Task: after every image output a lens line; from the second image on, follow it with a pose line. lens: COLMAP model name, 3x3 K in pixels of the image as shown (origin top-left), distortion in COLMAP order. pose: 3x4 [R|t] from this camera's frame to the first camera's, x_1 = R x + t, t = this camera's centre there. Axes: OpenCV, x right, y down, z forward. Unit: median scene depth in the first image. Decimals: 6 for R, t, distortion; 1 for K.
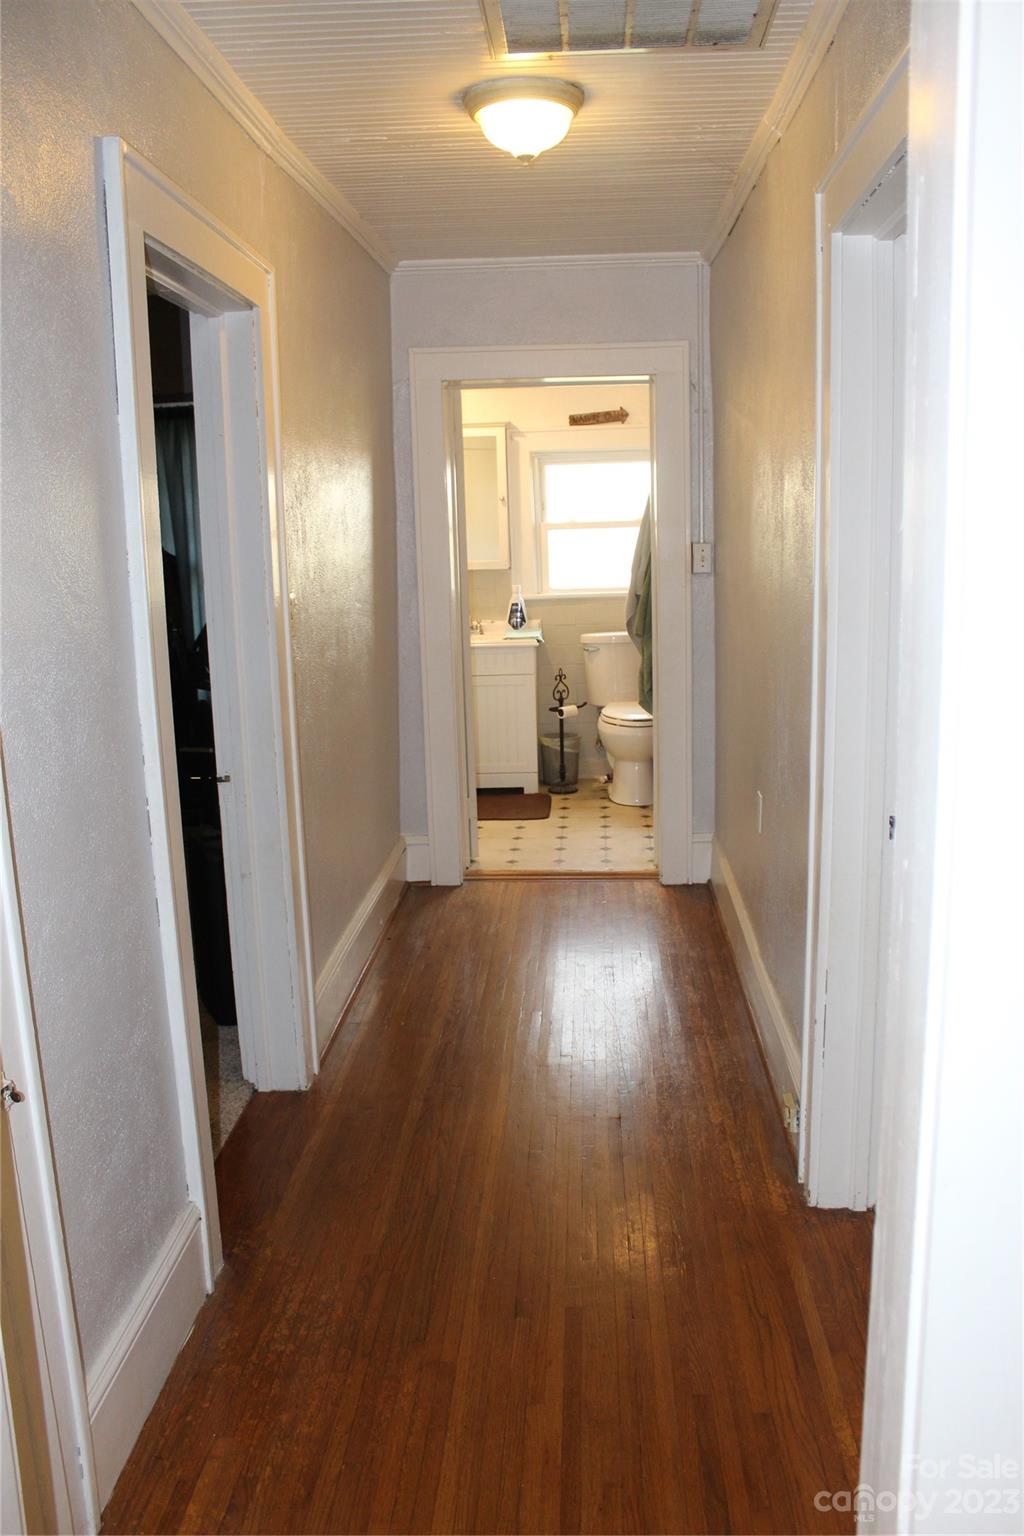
lens RADIAL K [[1267.7, 0, 518.4], [0, 1267.7, 776.5], [0, 0, 1]] dist [-0.177823, 0.170449]
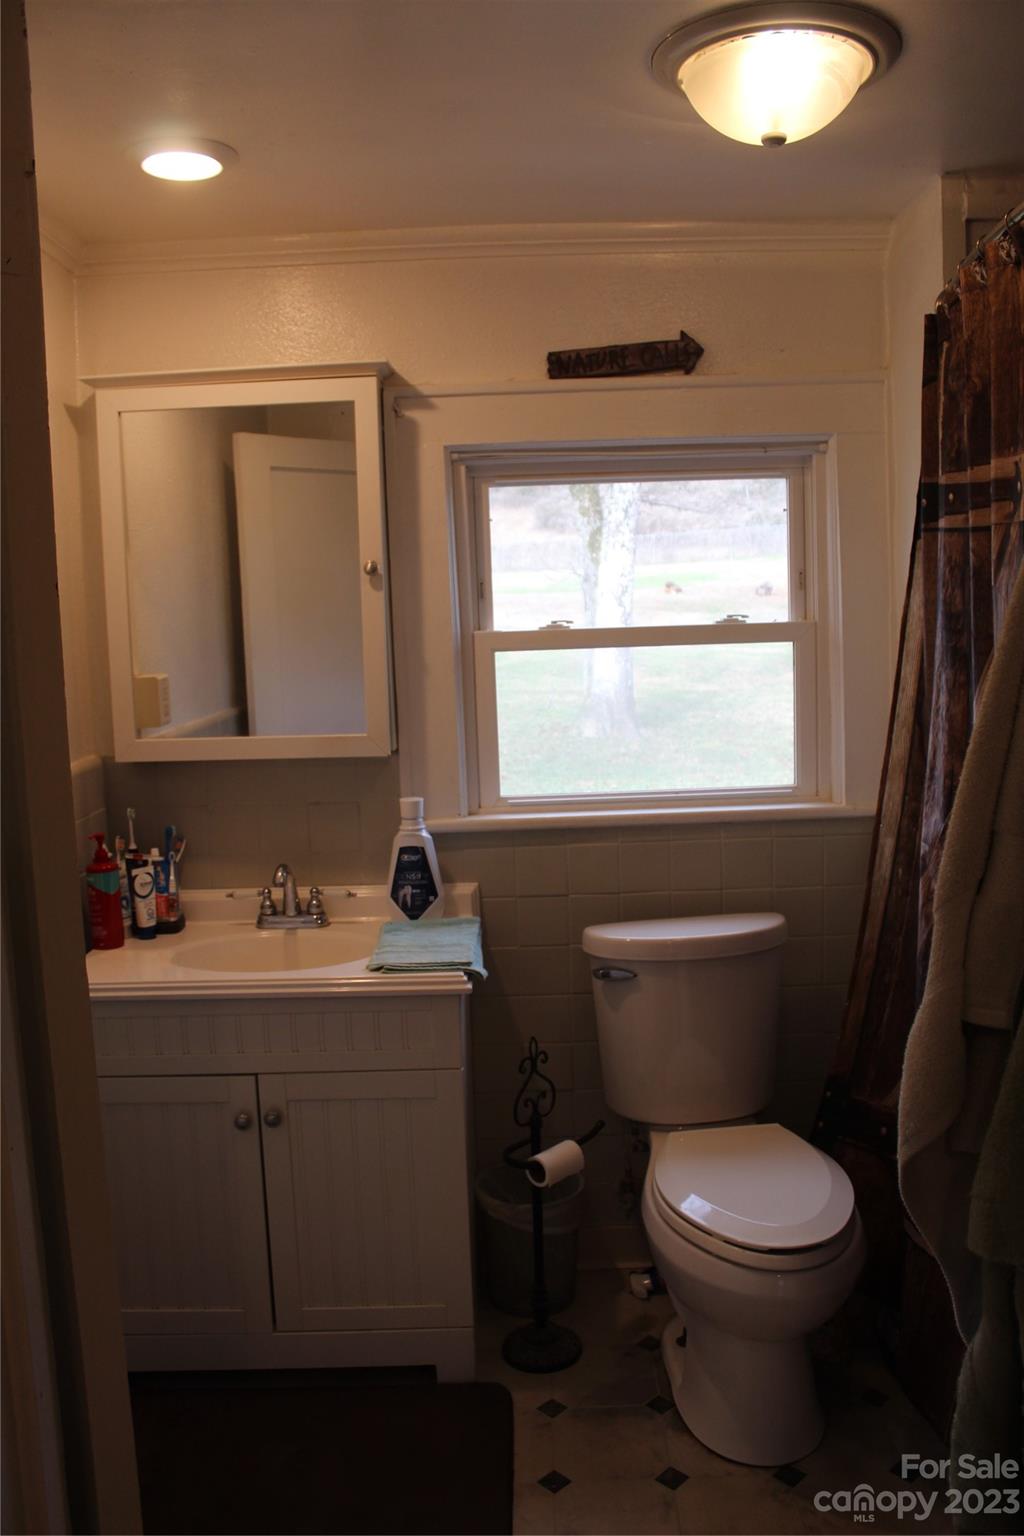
lens RADIAL K [[1267.7, 0, 518.4], [0, 1267.7, 776.5], [0, 0, 1]] dist [-0.177823, 0.170449]
pose [[0.998741, -0.007866, 0.049534, 0.011553], [0.010801, 0.998184, -0.059270, -0.136257], [-0.048978, 0.059730, 0.997012, 0.625702]]
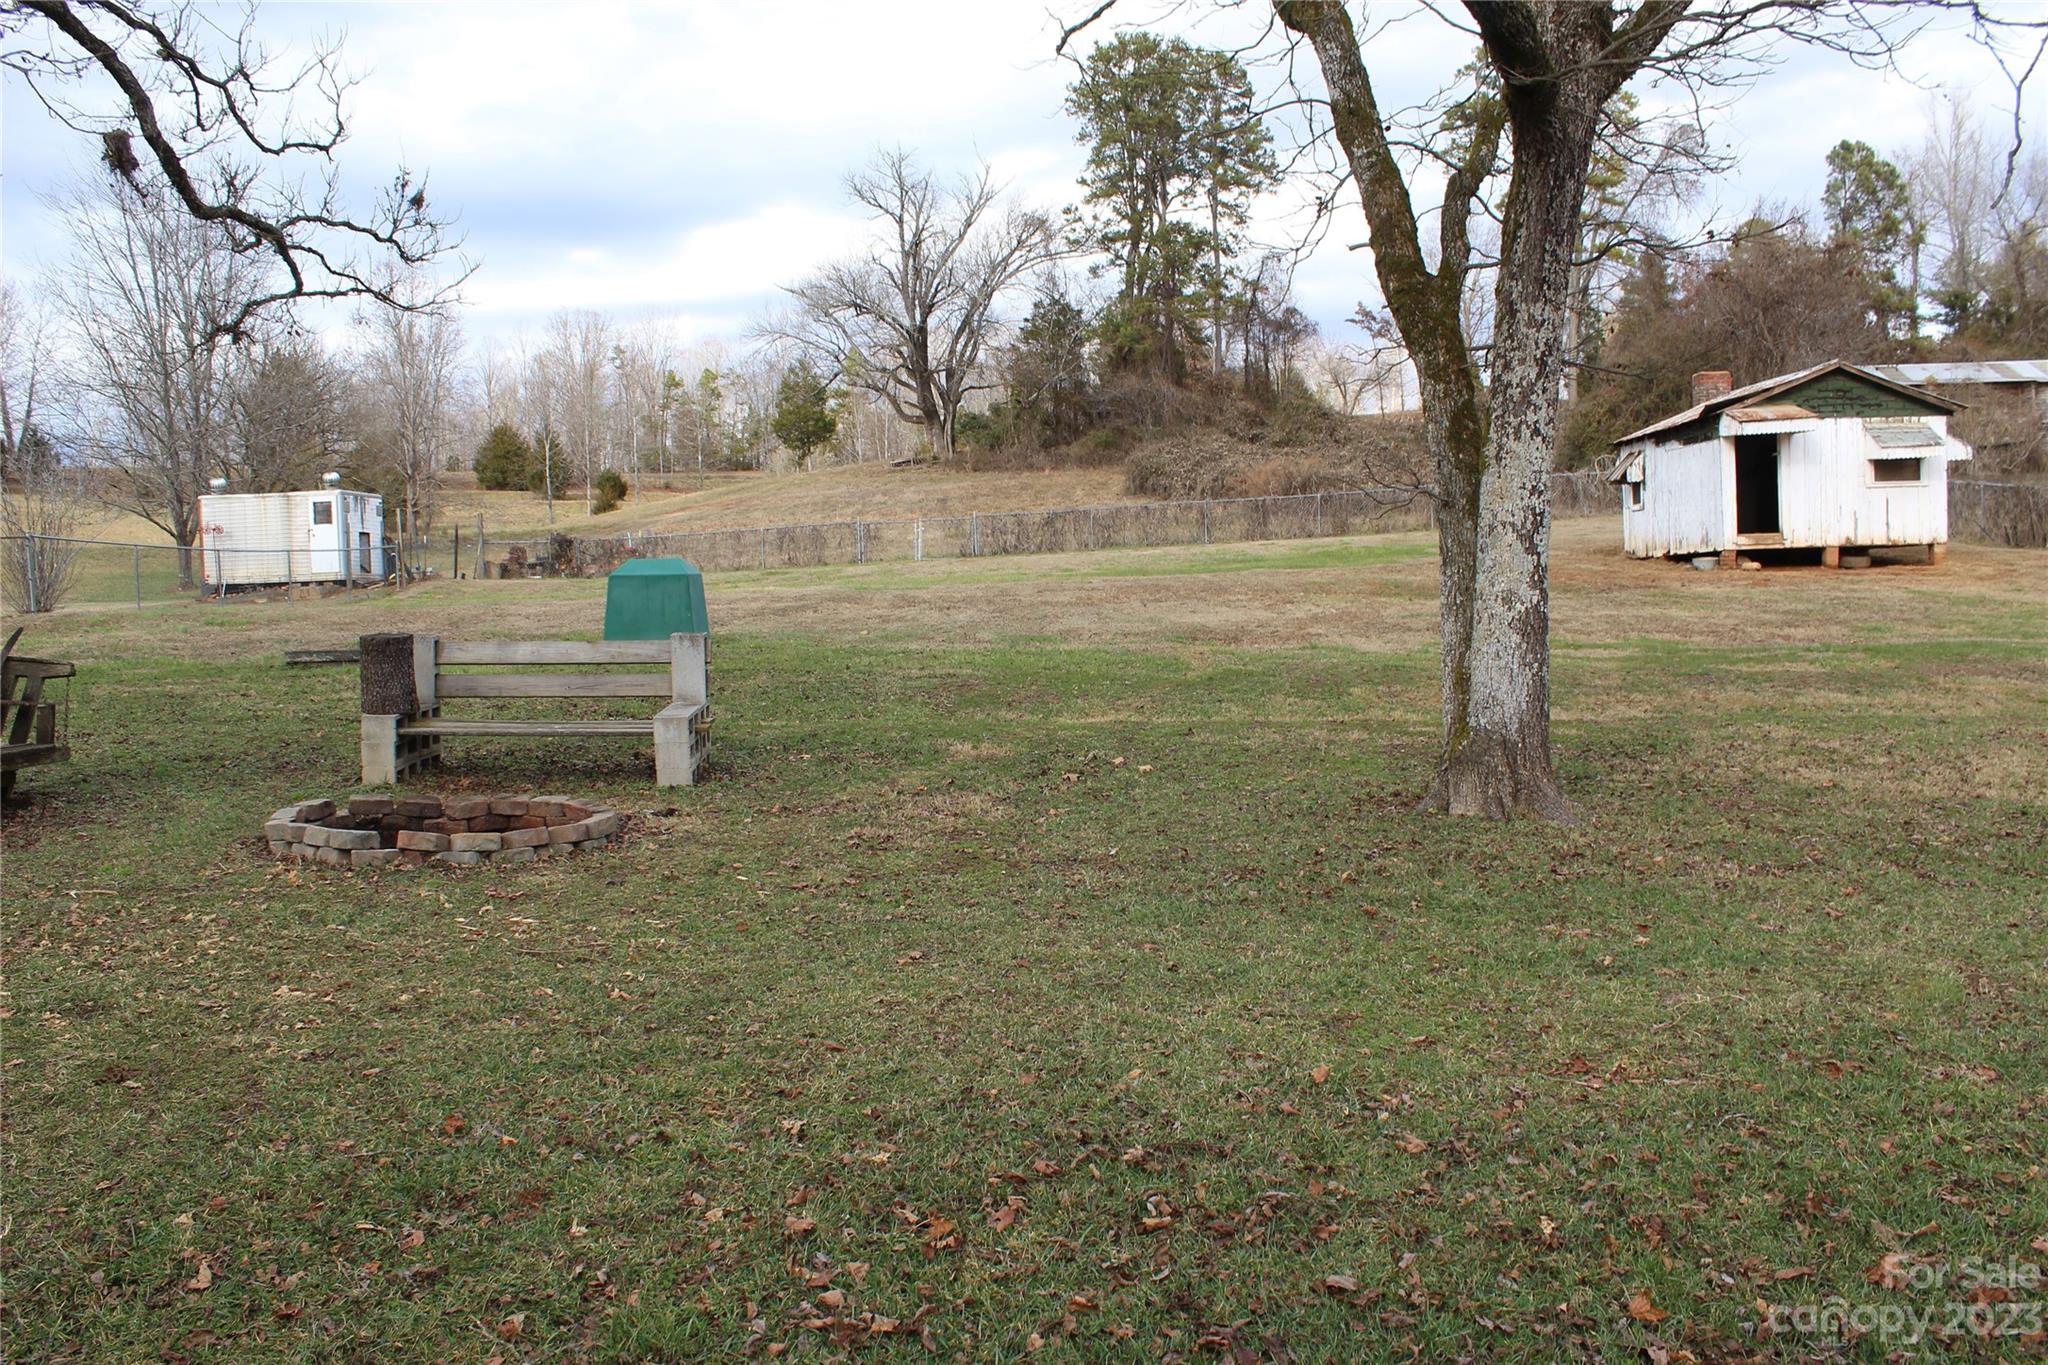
lens RADIAL K [[1690.2, 0, 1036.1], [0, 1690.2, 690.5], [0, 0, 1]] dist [-0.177823, 0.170449]
pose [[0.999583, -0.005773, 0.028306, -0.127540], [0.009822, 0.989374, -0.145062, -0.213416], [-0.027168, 0.145280, 0.989018, 1.211071]]
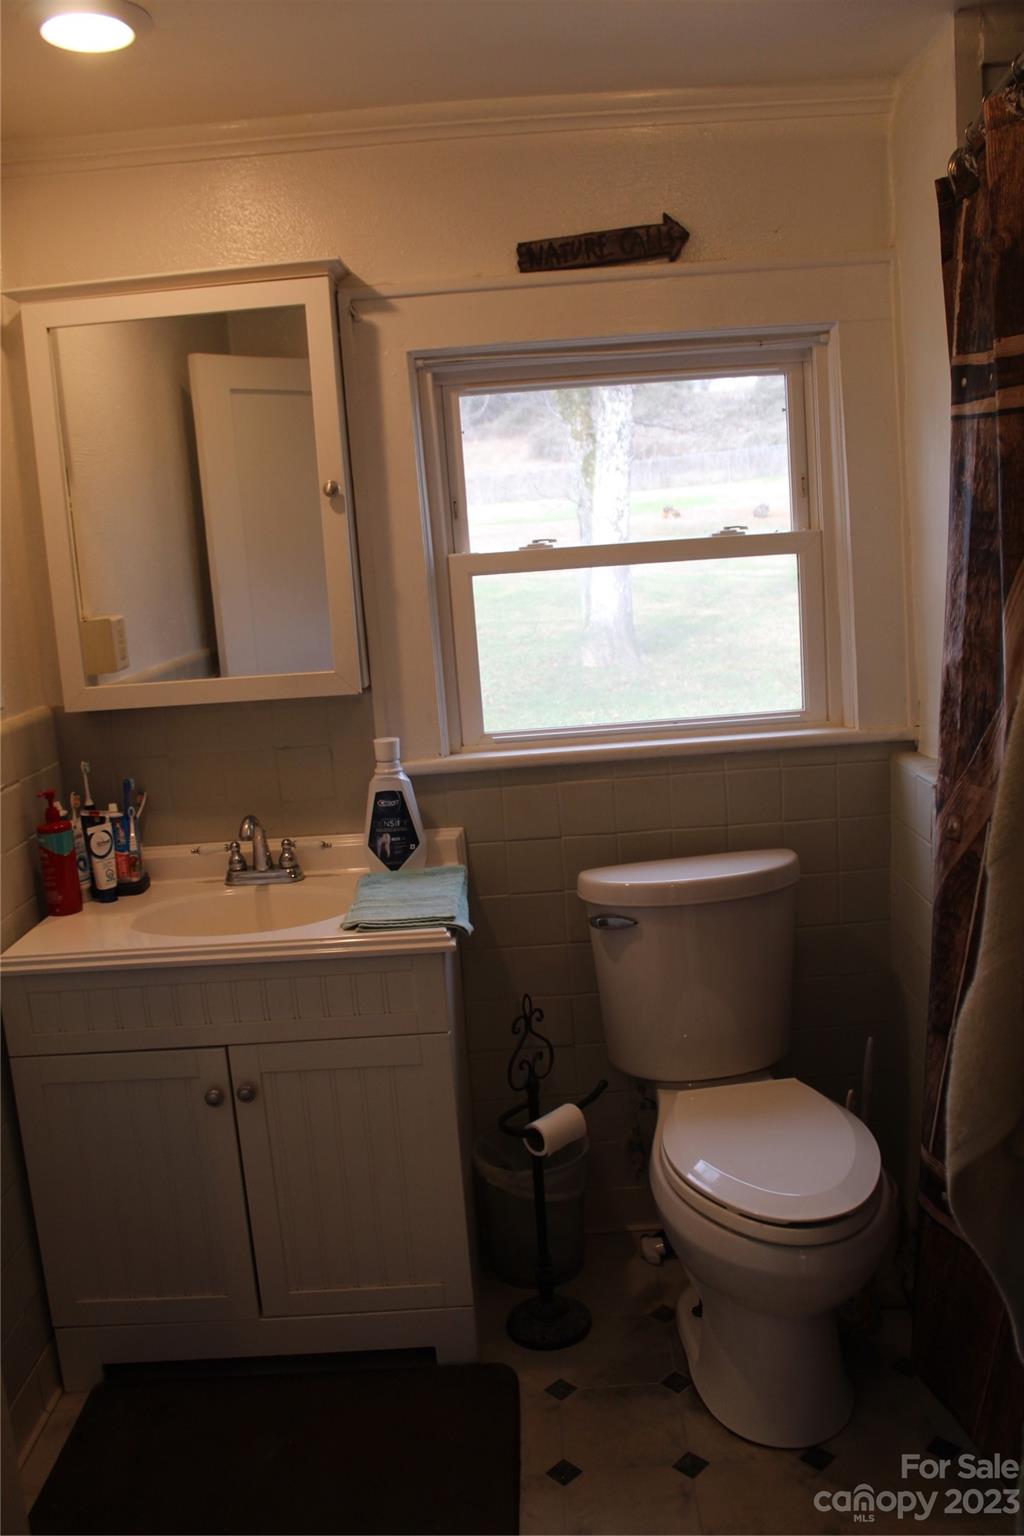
lens RADIAL K [[1267.7, 0, 518.4], [0, 1267.7, 776.5], [0, 0, 1]] dist [-0.177823, 0.170449]
pose [[0.997989, -0.046214, 0.043385, 0.019017], [0.046525, 0.998898, -0.006188, -0.138351], [-0.043051, 0.008194, 0.999039, 0.656383]]
